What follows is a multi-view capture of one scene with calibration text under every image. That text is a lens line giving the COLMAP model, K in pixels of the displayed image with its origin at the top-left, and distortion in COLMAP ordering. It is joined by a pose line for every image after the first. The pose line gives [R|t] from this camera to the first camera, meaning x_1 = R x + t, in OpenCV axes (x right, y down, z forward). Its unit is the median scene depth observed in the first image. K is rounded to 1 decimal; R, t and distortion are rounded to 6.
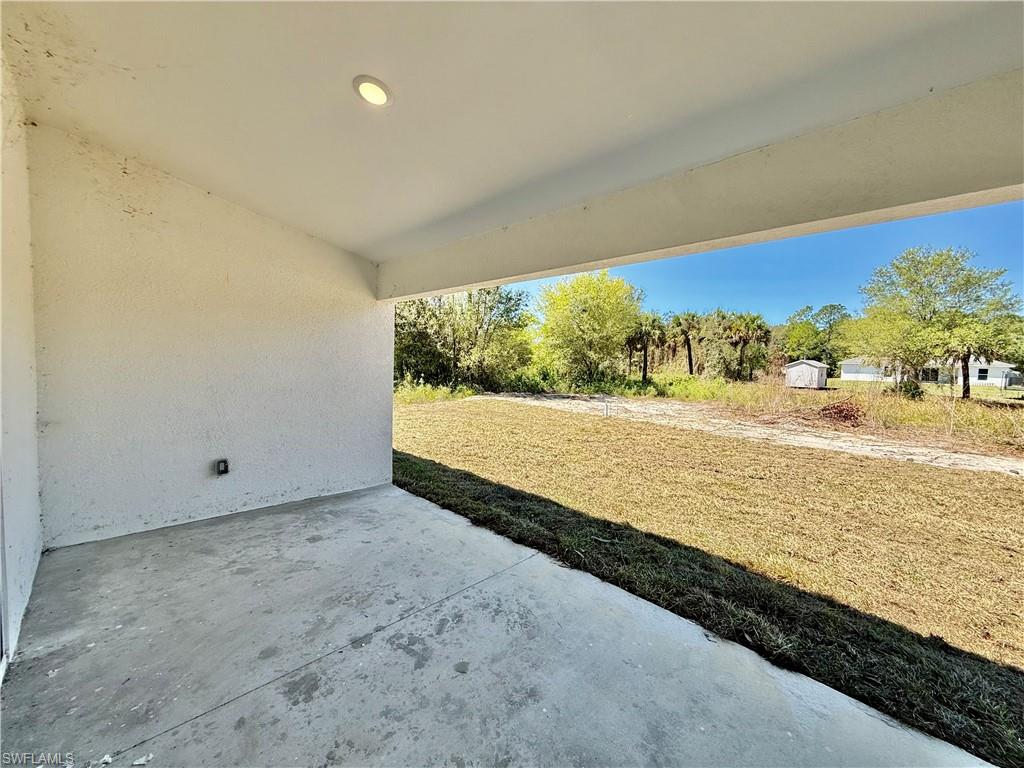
lens RADIAL K [[407.6, 0, 512.6], [0, 407.6, 374.6], [0, 0, 1]] dist [-0.002370, 0.001274]
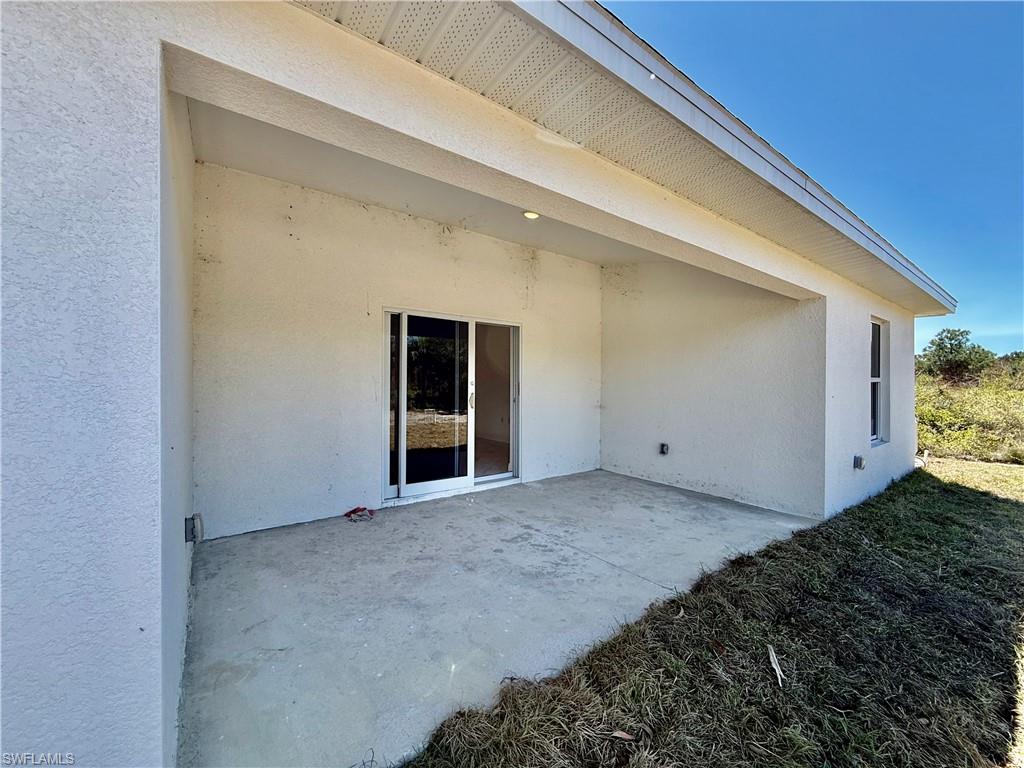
lens RADIAL K [[407.6, 0, 506.9], [0, 407.6, 385.2], [0, 0, 1]] dist [-0.002370, 0.001274]
pose [[-0.151546, -0.026677, -0.988090, 0.612609], [-0.042963, 0.998869, -0.020379, 0.044487], [0.987516, 0.039363, -0.152521, 0.525190]]
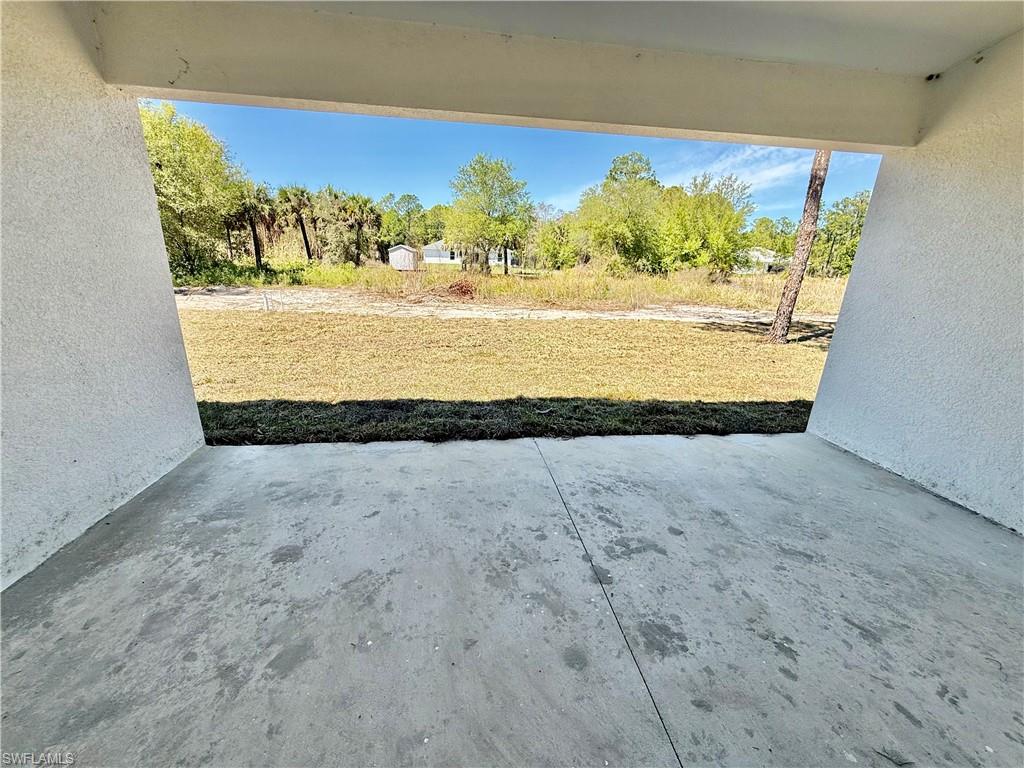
lens RADIAL K [[407.6, 0, 508.8], [0, 407.6, 379.7], [0, 0, 1]] dist [-0.002370, 0.001274]
pose [[0.613484, -0.231006, 0.755165, -0.472238], [0.007884, 0.958003, 0.286650, 0.007727], [-0.789668, -0.169901, 0.589540, 0.327922]]
